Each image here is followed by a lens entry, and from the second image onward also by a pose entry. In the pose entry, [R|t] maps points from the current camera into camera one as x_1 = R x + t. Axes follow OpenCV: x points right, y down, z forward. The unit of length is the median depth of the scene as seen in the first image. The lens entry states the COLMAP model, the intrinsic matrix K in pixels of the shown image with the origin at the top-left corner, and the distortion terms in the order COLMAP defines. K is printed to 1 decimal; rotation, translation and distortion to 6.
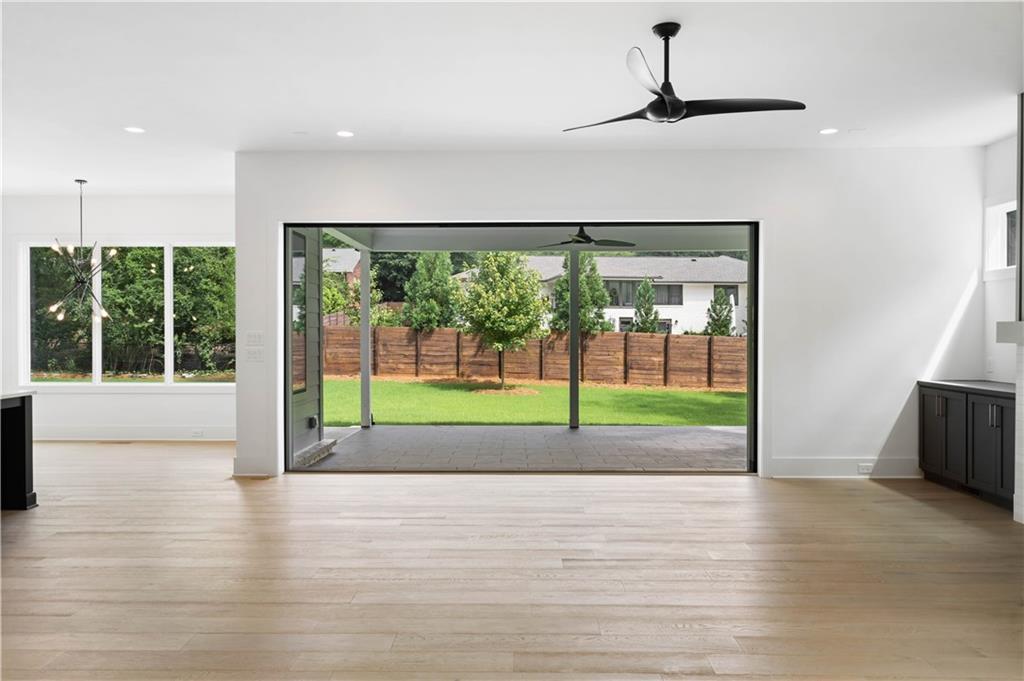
lens RADIAL K [[753.8, 0, 505.1], [0, 753.8, 342.3], [0, 0, 1]] dist [0.013313, 0.001585]
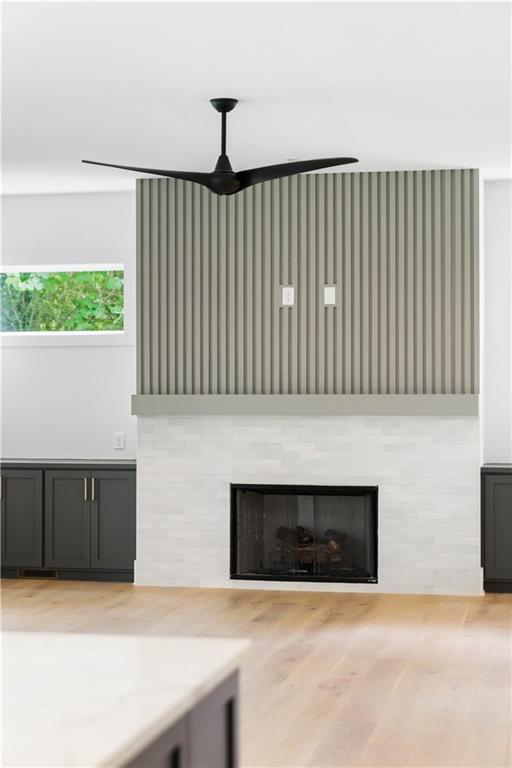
lens RADIAL K [[1431.3, 0, 255.8], [0, 1431.3, 392.1], [0, 0, 1]] dist [0.011323, 0.000000]
pose [[0.202801, 0.002570, 0.979217, -0.238190], [0.012646, 0.999906, -0.005243, -0.003711], [-0.979138, 0.013446, 0.202750, 0.086020]]
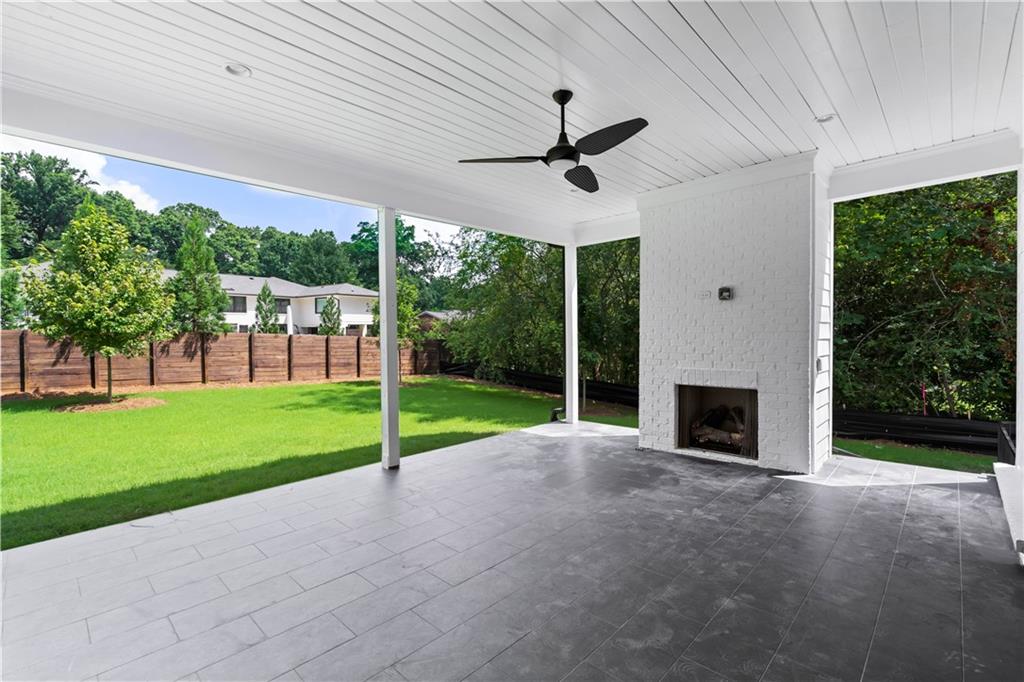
lens RADIAL K [[468.8, 0, 512.4], [0, 468.8, 342.0], [0, 0, 1]] dist [-0.000712, 0.000312]
pose [[0.688897, -0.023535, 0.724477, -0.063126], [0.020961, 0.999702, 0.012544, -0.001545], [-0.724556, 0.006544, 0.689185, 0.281861]]
